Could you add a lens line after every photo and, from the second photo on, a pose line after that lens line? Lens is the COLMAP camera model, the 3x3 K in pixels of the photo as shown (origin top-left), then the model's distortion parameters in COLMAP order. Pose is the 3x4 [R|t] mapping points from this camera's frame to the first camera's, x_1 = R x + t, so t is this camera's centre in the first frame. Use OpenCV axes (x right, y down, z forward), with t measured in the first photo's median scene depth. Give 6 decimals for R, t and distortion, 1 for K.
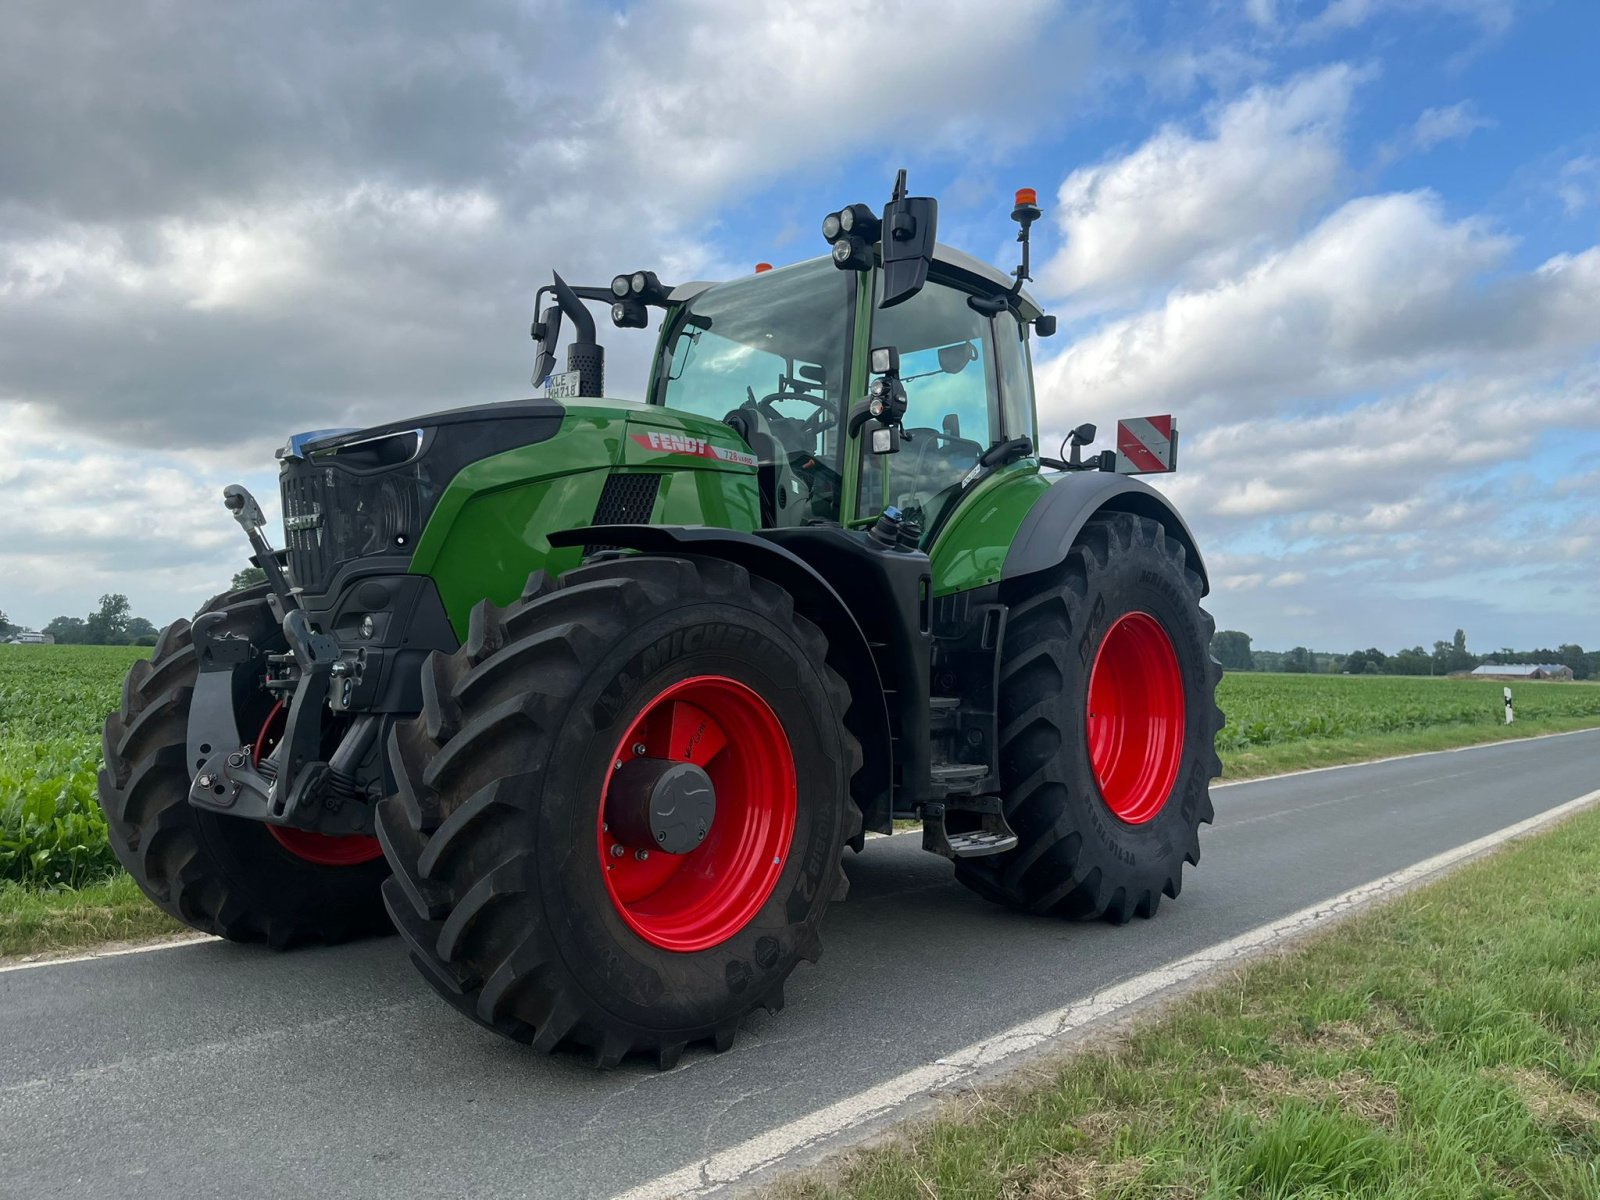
lens RADIAL K [[1238.3, 0, 814.9], [0, 1238.3, 599.4], [0, 0, 1]] dist [0.044261, -0.068271]
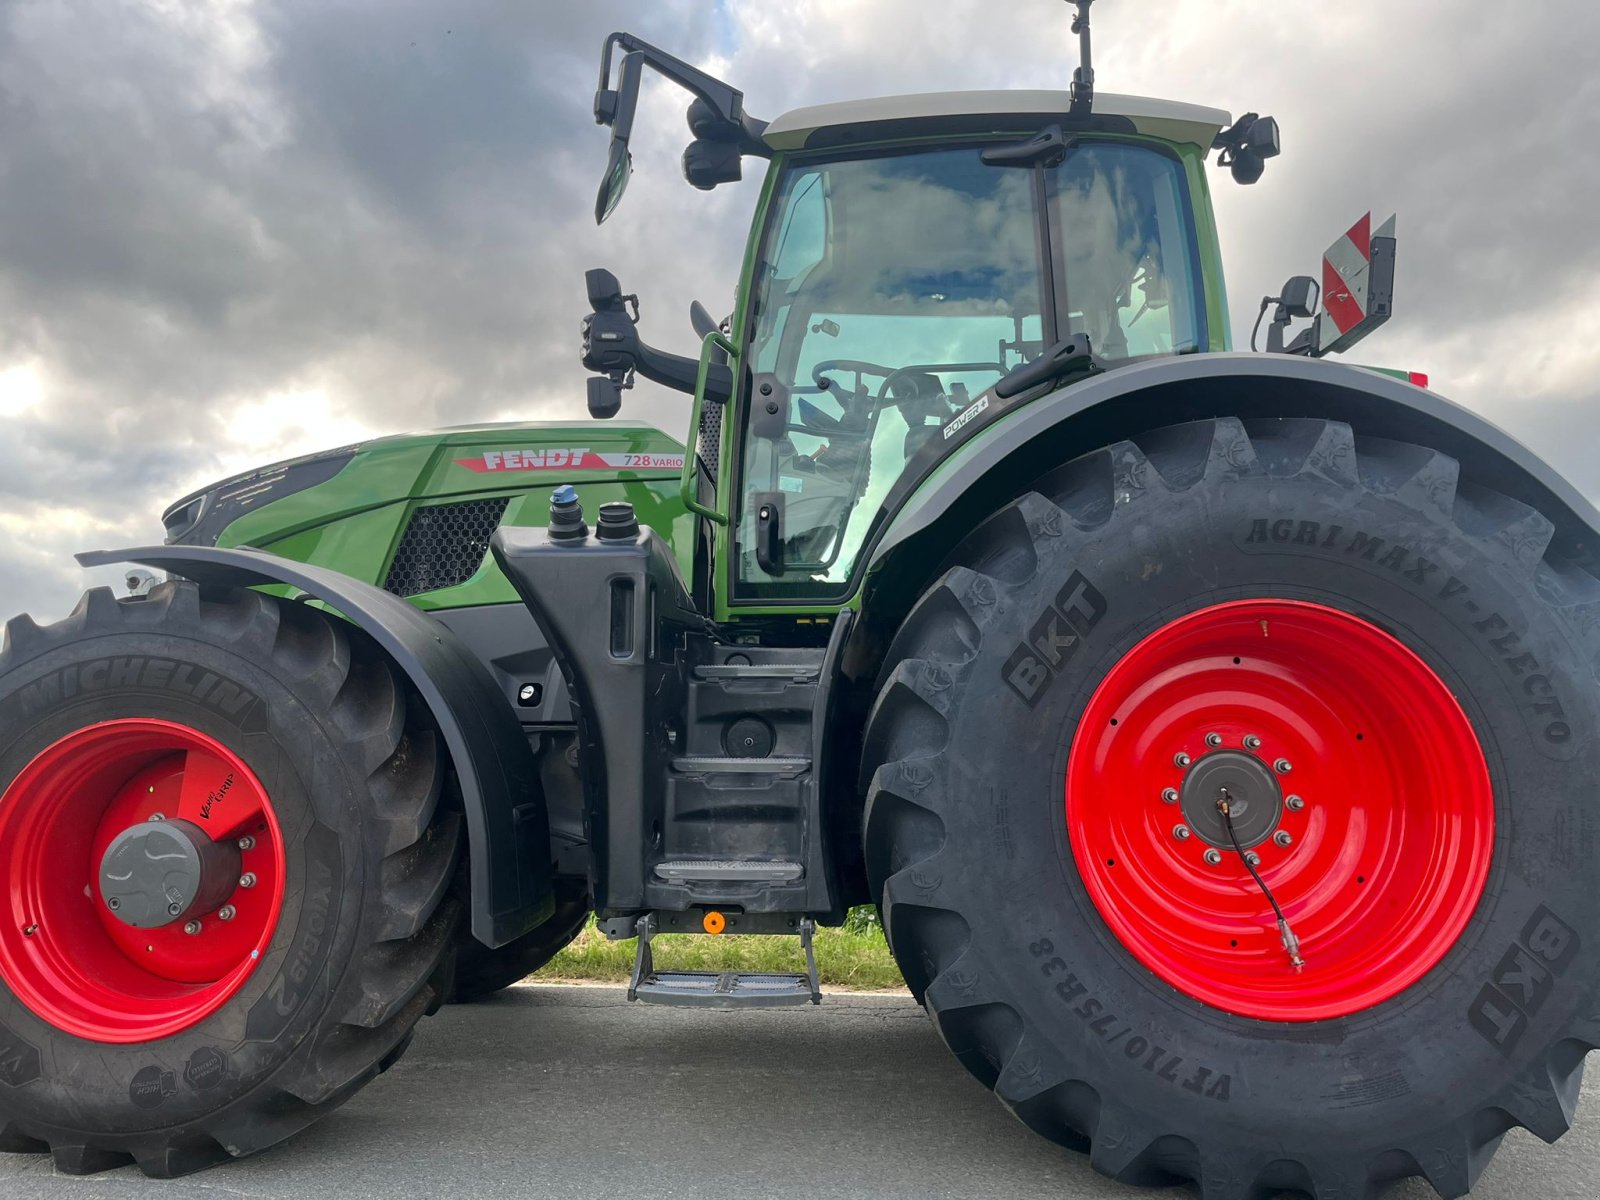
lens RADIAL K [[1238.3, 0, 814.9], [0, 1238.3, 599.4], [0, 0, 1]] dist [0.044261, -0.068271]
pose [[0.600482, -0.108389, -0.792258, 0.821899], [0.040914, 0.993638, -0.104929, 0.082864], [0.798591, 0.030594, 0.601096, 0.788659]]
